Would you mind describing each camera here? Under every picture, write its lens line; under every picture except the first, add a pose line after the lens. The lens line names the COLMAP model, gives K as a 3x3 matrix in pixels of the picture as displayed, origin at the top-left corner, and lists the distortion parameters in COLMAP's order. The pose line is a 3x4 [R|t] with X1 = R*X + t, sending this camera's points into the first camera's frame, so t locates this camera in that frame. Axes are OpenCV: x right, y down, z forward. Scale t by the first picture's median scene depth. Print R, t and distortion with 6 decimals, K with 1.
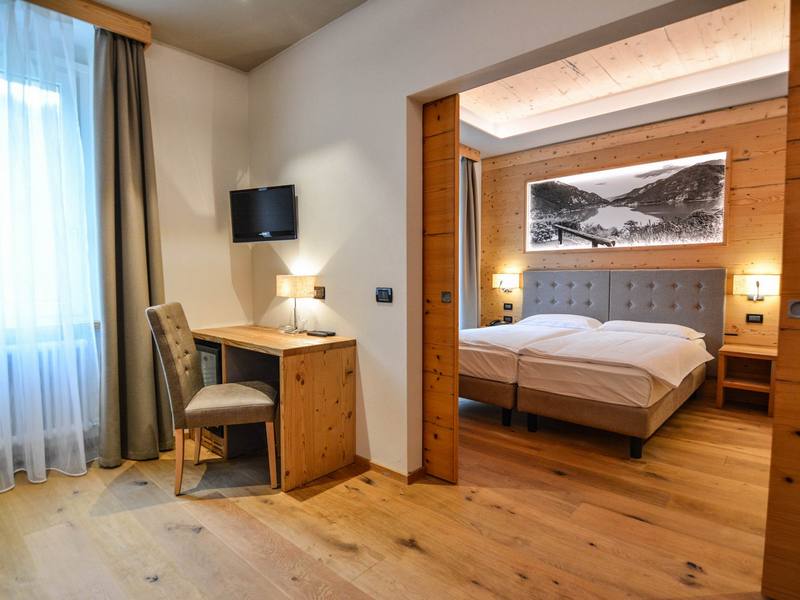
lens RADIAL K [[436.9, 0, 398.6], [0, 436.9, 307.7], [0, 0, 1]] dist [-0.002464, -0.013888]
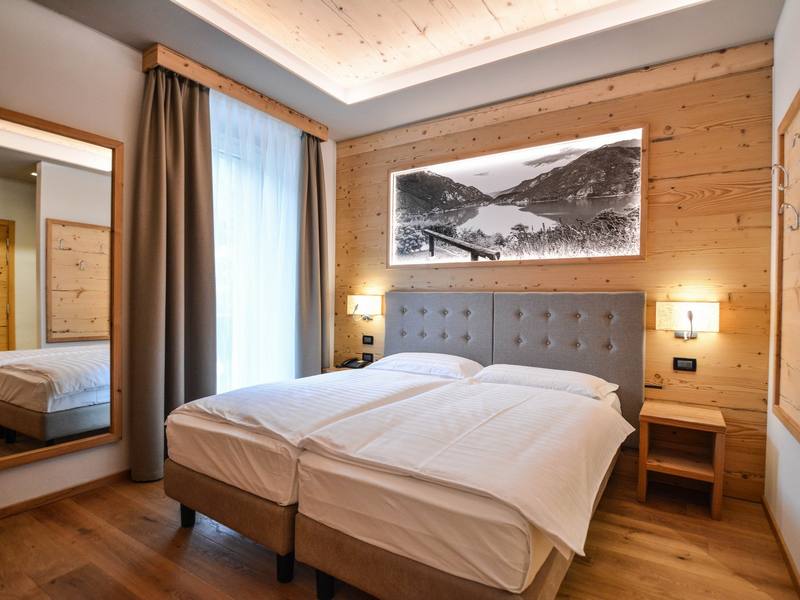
lens RADIAL K [[439.0, 0, 388.8], [0, 439.0, 309.0], [0, 0, 1]] dist [0.001016, -0.017569]
pose [[0.987929, 0.011847, 0.154456, 0.213327], [-0.004771, 0.998925, -0.046106, -0.025907], [-0.154836, 0.044813, 0.986923, 0.330718]]
